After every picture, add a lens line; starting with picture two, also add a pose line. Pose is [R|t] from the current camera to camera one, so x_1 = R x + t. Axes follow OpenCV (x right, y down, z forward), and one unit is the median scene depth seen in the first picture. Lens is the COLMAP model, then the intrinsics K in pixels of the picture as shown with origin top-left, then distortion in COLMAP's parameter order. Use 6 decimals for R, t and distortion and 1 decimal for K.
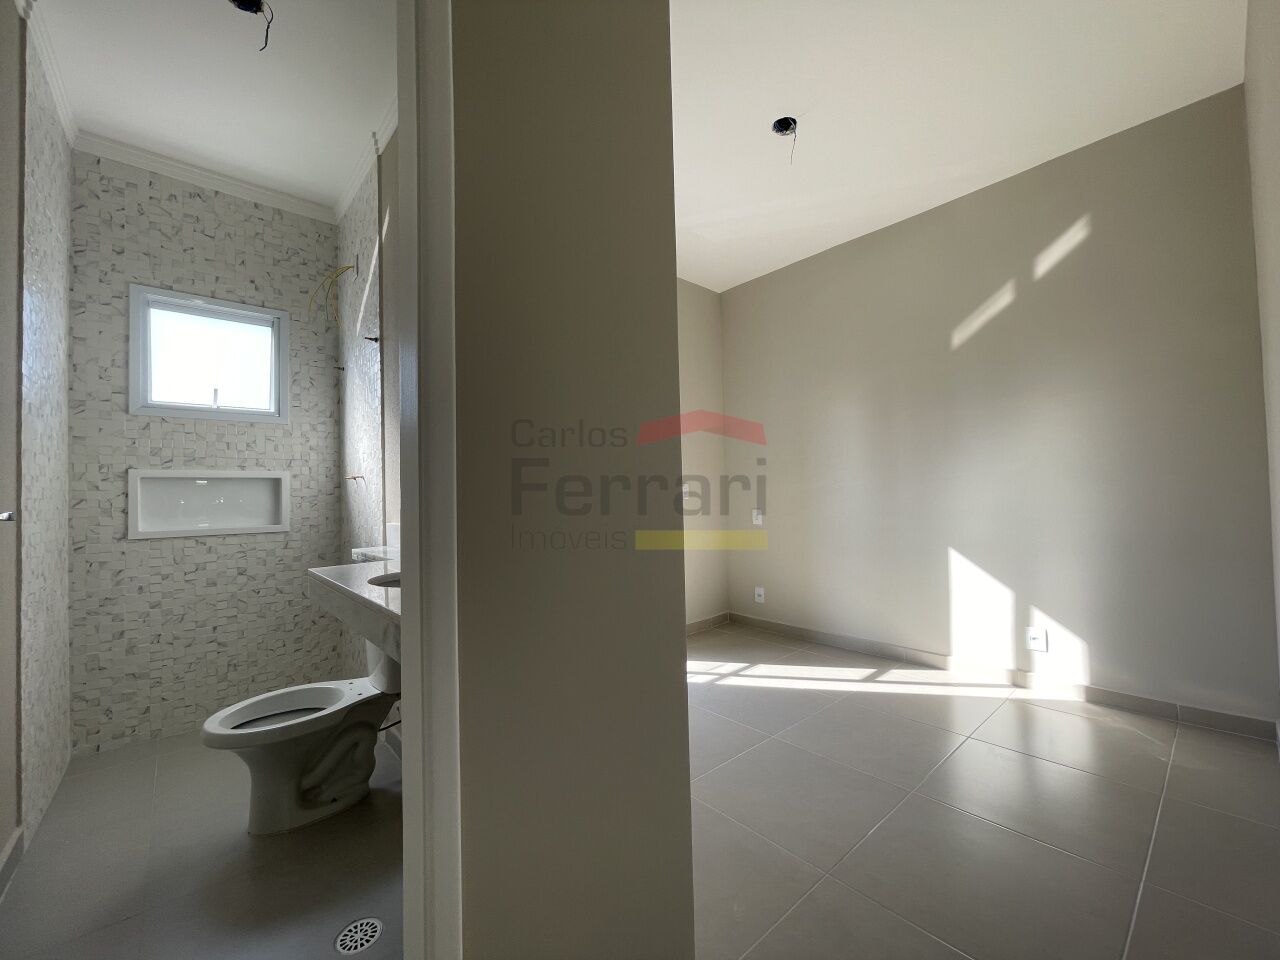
lens RADIAL K [[515.9, 0, 643.2], [0, 515.9, 477.9], [0, 0, 1]] dist [0.000647, -0.001661]
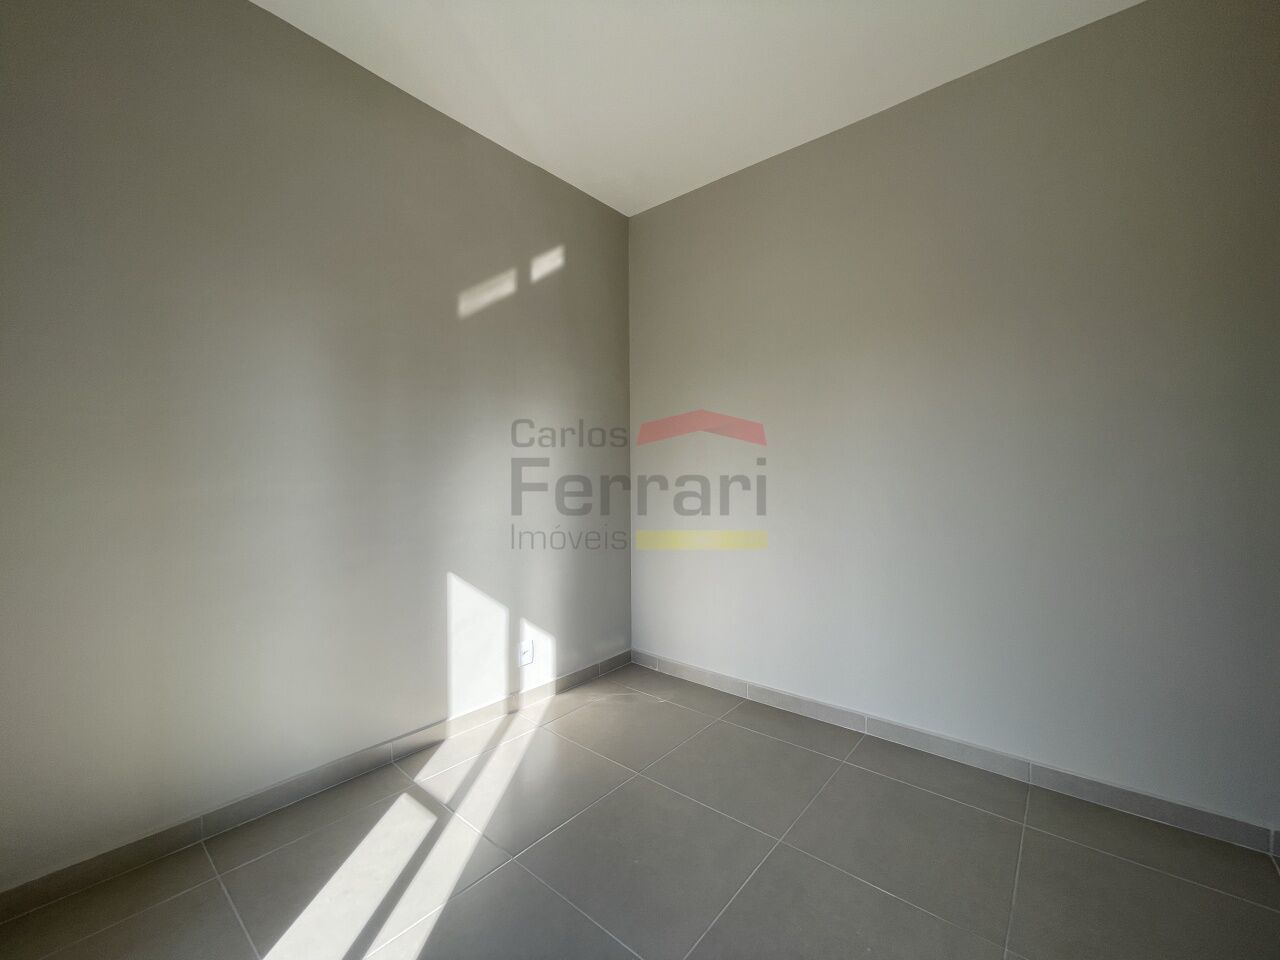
lens RADIAL K [[515.9, 0, 635.8], [0, 515.9, 478.2], [0, 0, 1]] dist [0.000647, -0.001661]
pose [[-0.118333, 0.030316, 0.992511, -0.211840], [-0.010606, 0.999438, -0.031792, 0.016632], [-0.992917, -0.014289, -0.117945, 0.873719]]
